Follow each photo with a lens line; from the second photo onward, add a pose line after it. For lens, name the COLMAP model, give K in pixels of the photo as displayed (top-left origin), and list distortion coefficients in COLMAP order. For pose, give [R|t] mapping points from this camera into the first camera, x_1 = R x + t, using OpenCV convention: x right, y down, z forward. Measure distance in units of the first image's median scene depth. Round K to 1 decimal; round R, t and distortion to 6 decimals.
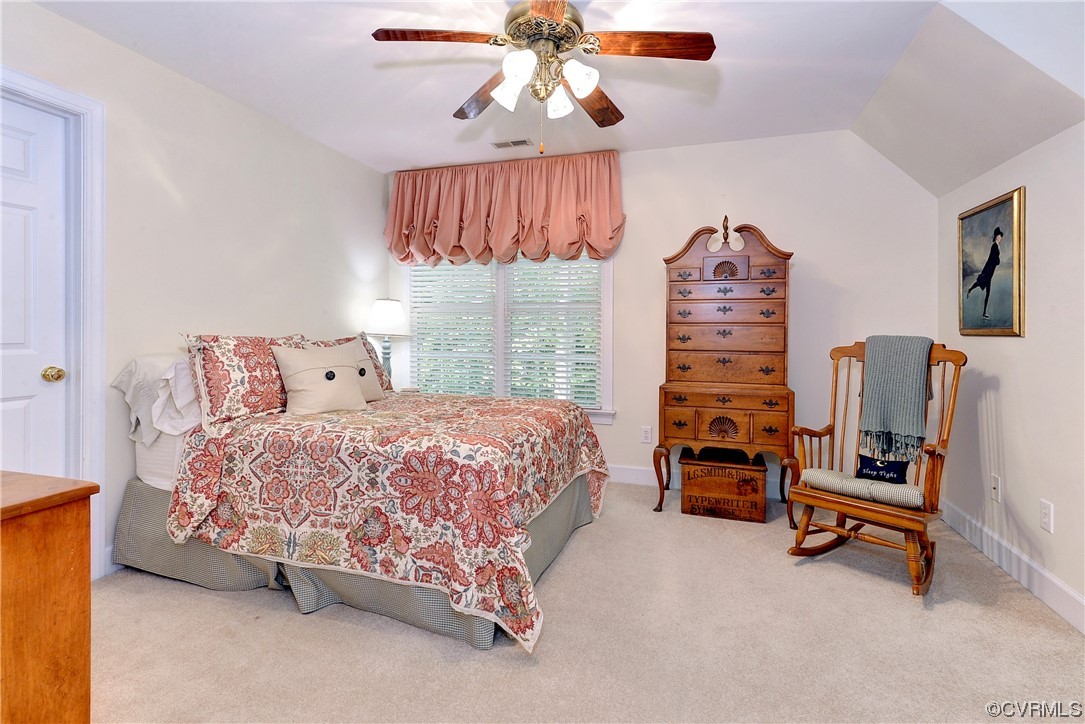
lens RADIAL K [[533.7, 0, 542.2], [0, 533.7, 327.9], [0, 0, 1]] dist [0.021386, -0.026536]
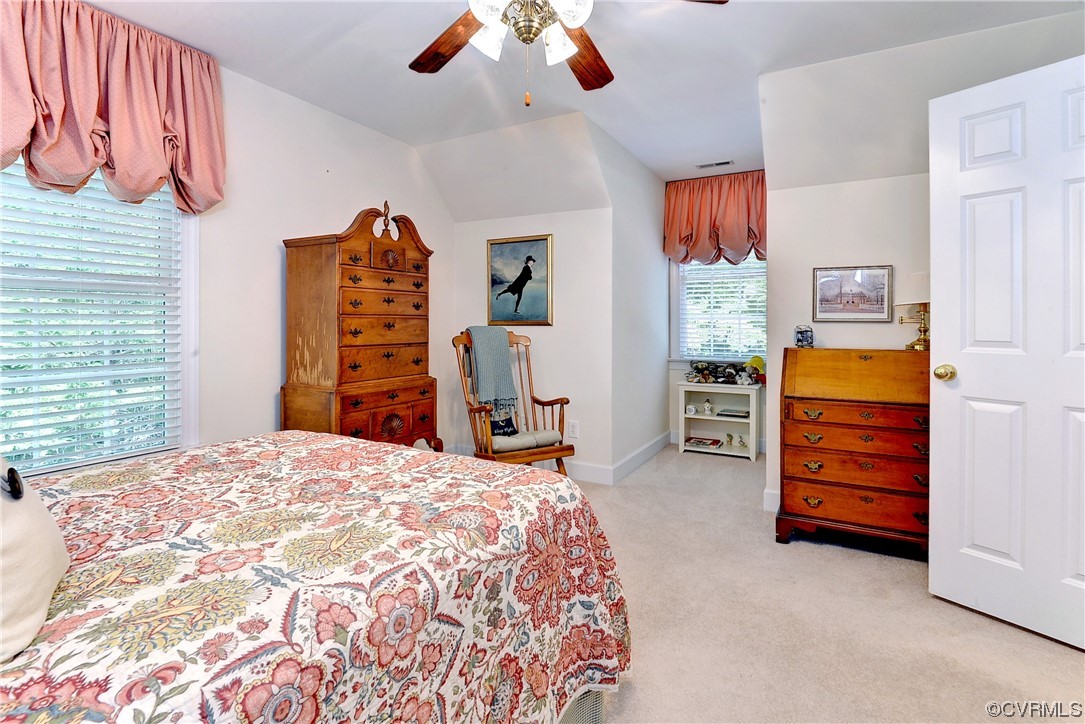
lens RADIAL K [[513.7, 0, 551.9], [0, 513.7, 338.0], [0, 0, 1]] dist [-0.010173, 0.000058]
pose [[0.198210, -0.030321, 0.979690, -0.596215], [-0.000642, 0.999517, 0.031065, 0.003715], [-0.980159, -0.006787, 0.198095, 0.650804]]
